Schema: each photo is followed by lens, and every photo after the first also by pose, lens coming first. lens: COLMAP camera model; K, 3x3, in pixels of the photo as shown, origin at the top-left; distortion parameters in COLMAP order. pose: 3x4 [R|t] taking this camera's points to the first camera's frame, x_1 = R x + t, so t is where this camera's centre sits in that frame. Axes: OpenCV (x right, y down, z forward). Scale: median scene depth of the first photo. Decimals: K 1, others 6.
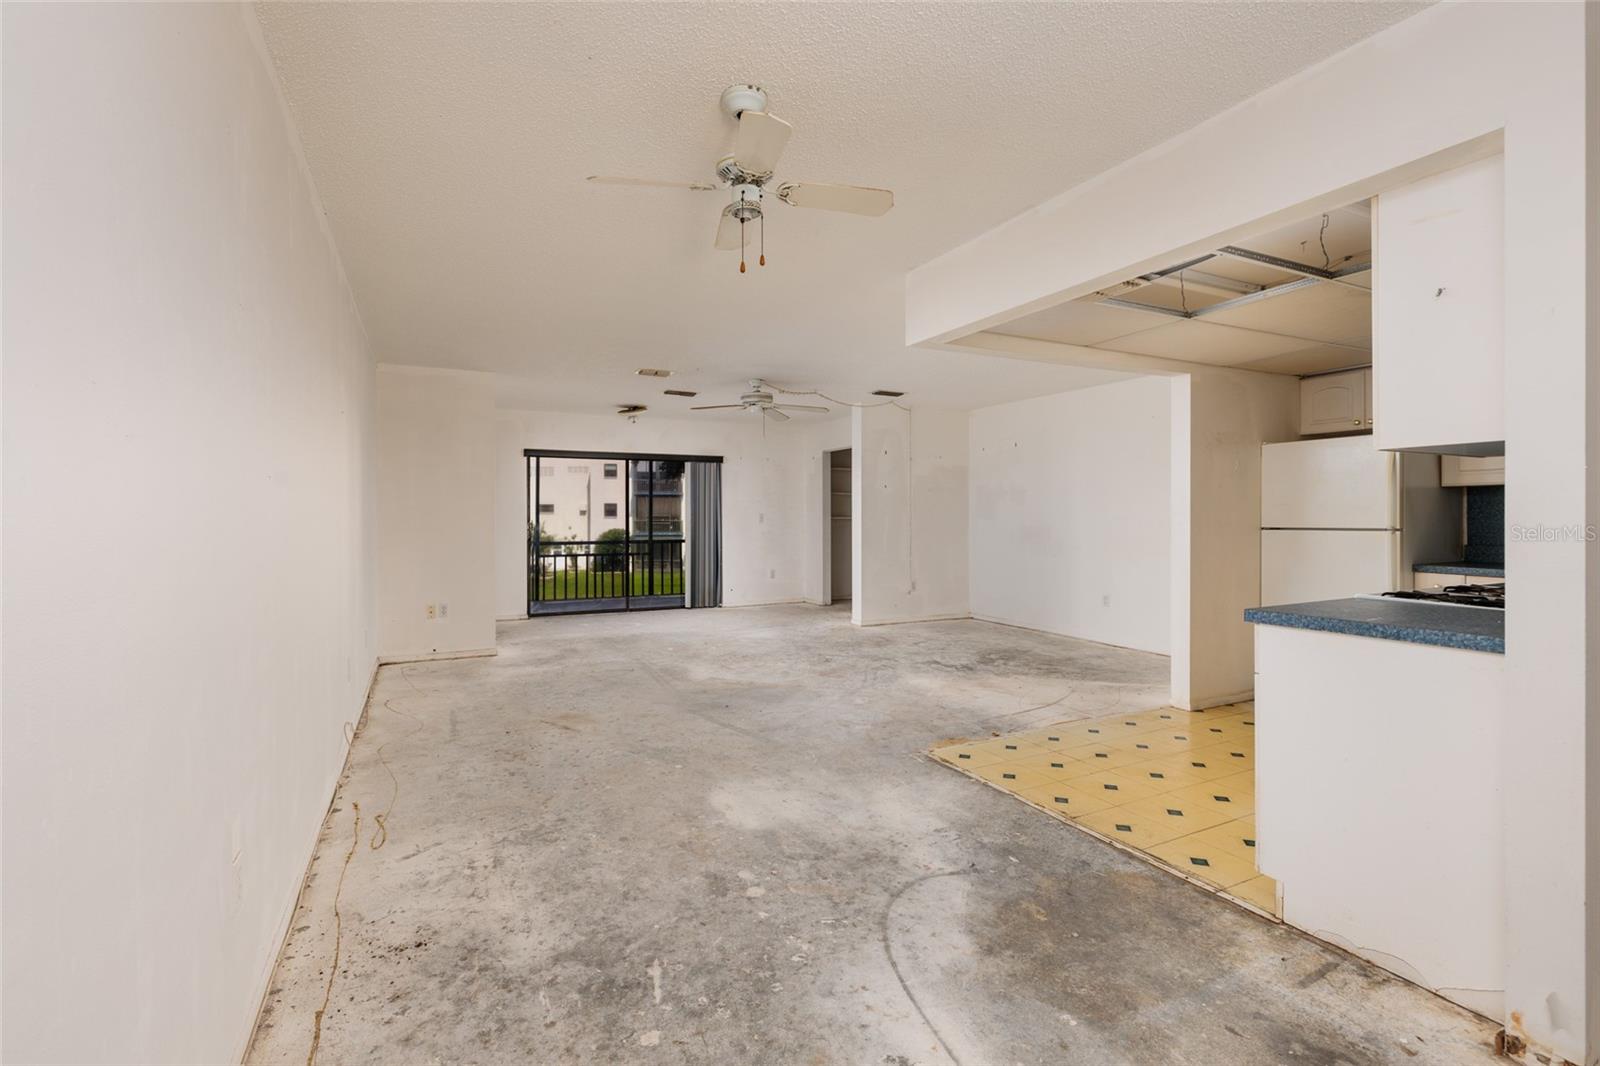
lens RADIAL K [[726.9, 0, 779.8], [0, 726.9, 509.4], [0, 0, 1]] dist [-0.007738, 0.002340]
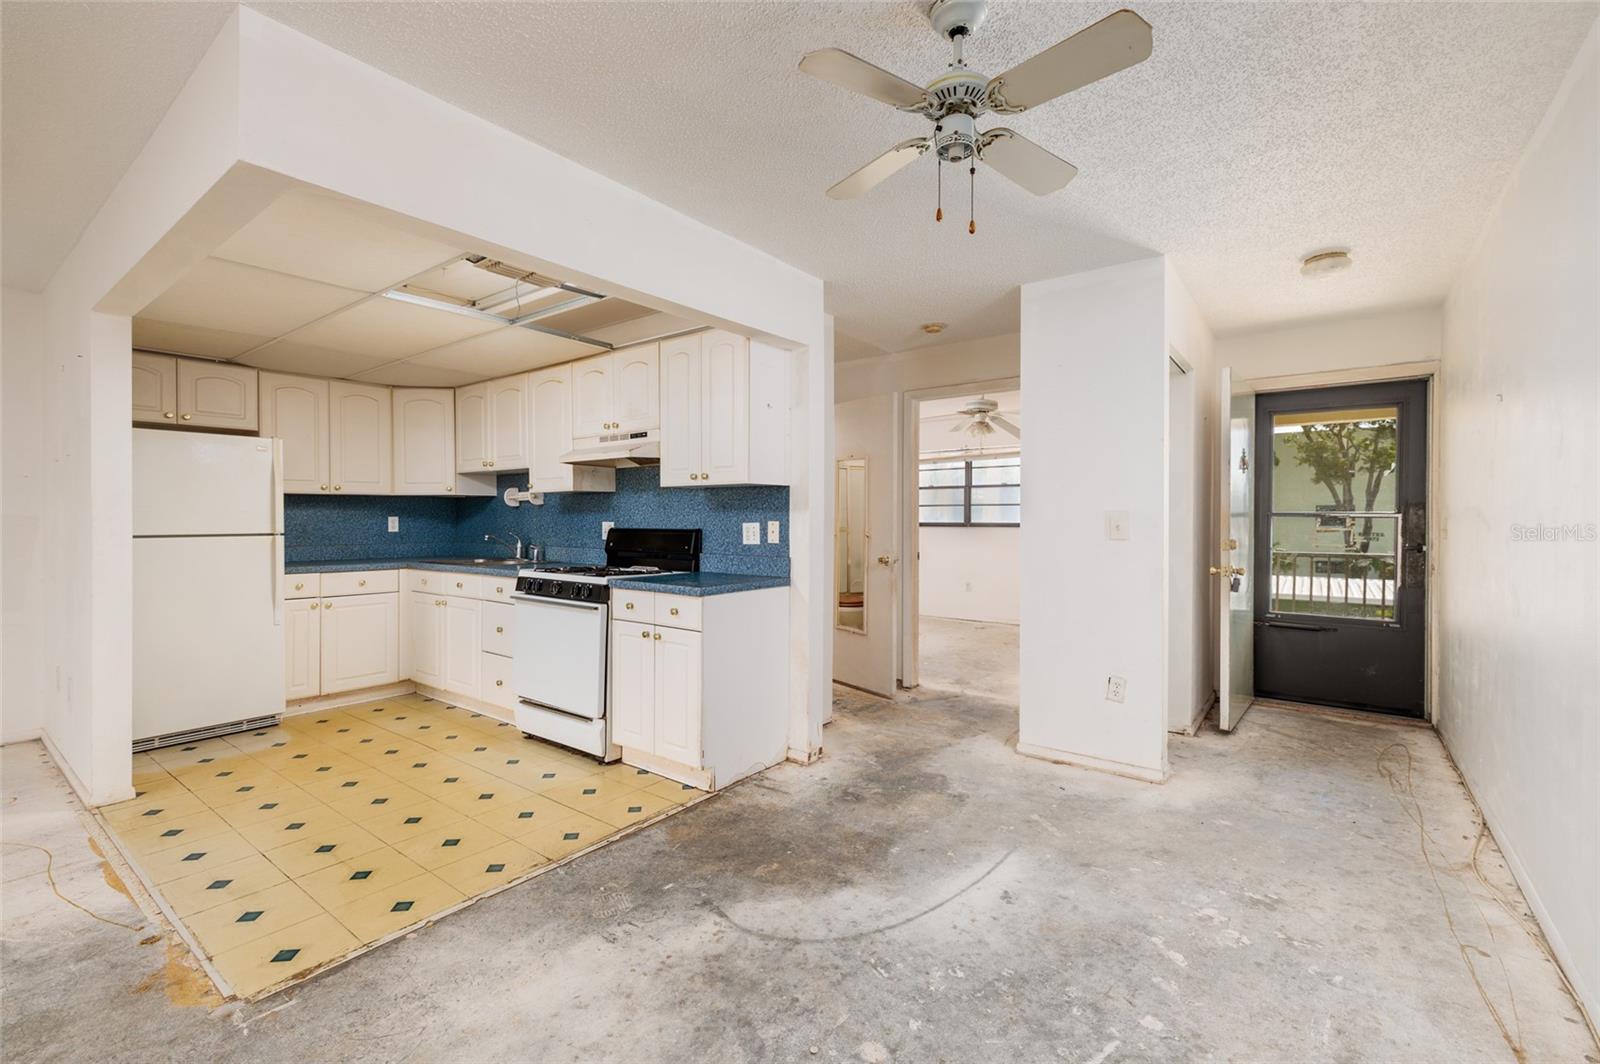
lens RADIAL K [[690.1, 0, 792.2], [0, 690.1, 522.7], [0, 0, 1]] dist [0.003174, -0.000981]
pose [[-0.446539, -0.003810, 0.894756, -0.520984], [-0.008607, 0.999963, -0.000037, 0.008351], [-0.894723, -0.007717, -0.446555, 1.192663]]
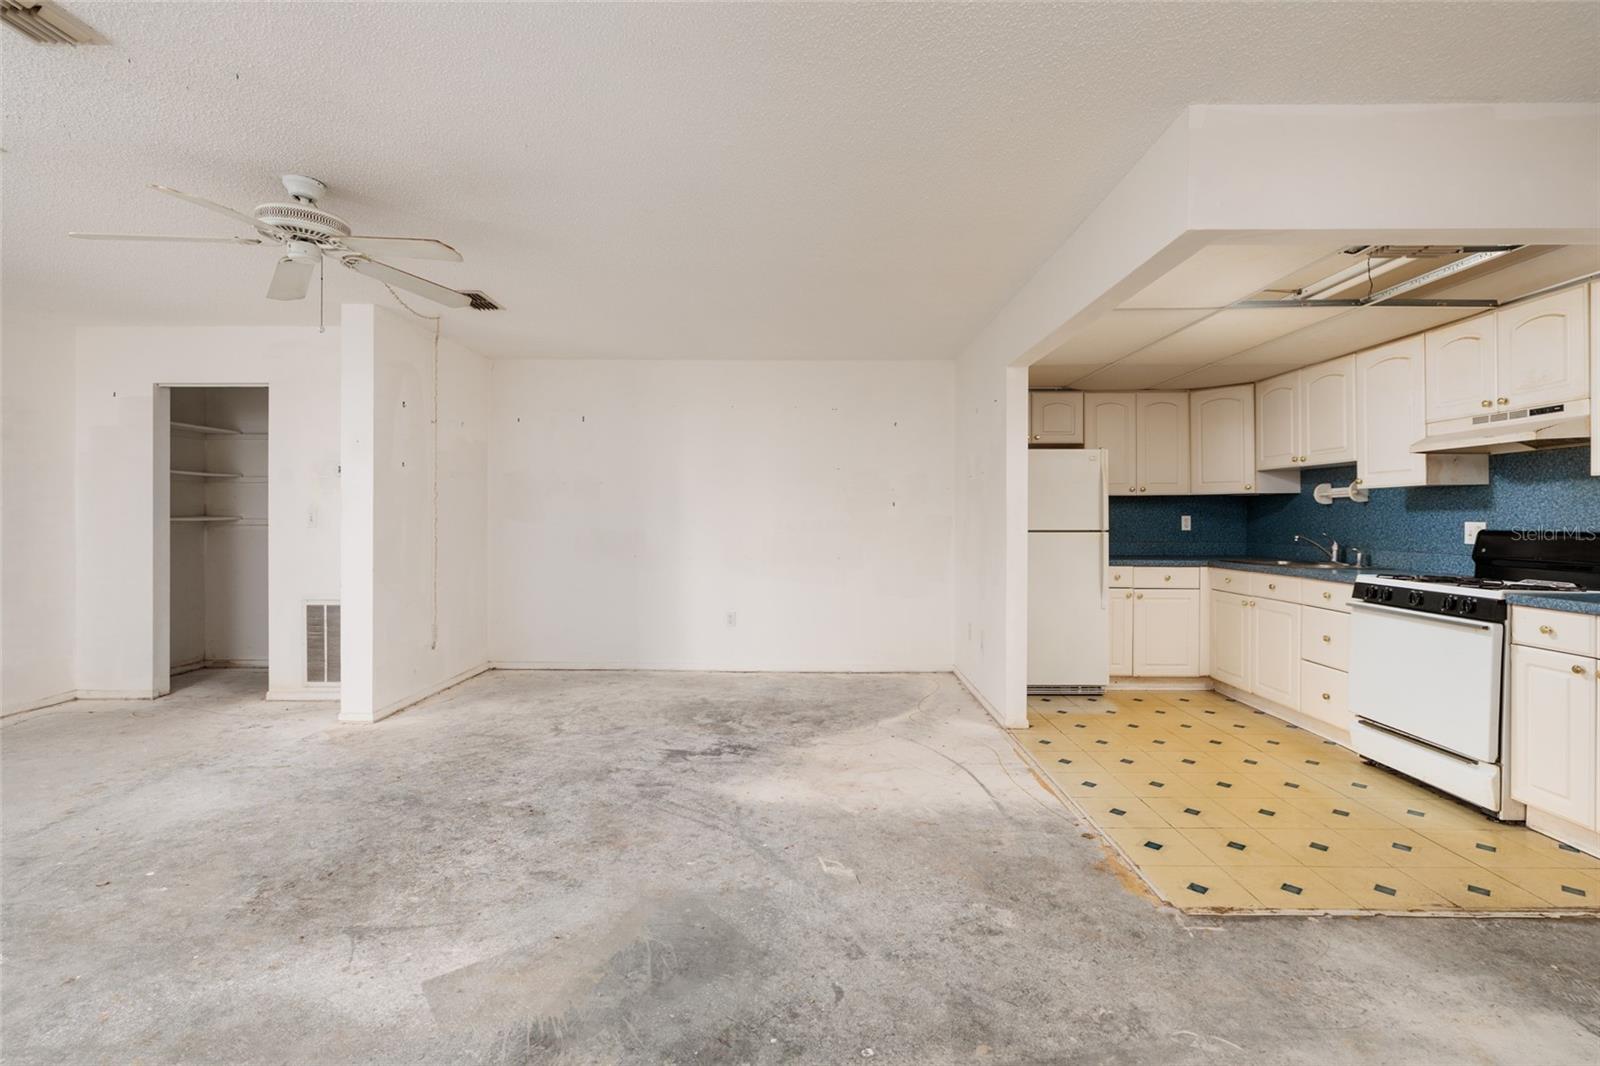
lens RADIAL K [[726.9, 0, 808.9], [0, 726.9, 515.3], [0, 0, 1]] dist [-0.007738, 0.002340]
pose [[0.443331, 0.004616, 0.896346, -0.650160], [-0.011871, 0.999929, 0.000722, 0.011074], [-0.896279, -0.010960, 0.443355, 1.374945]]
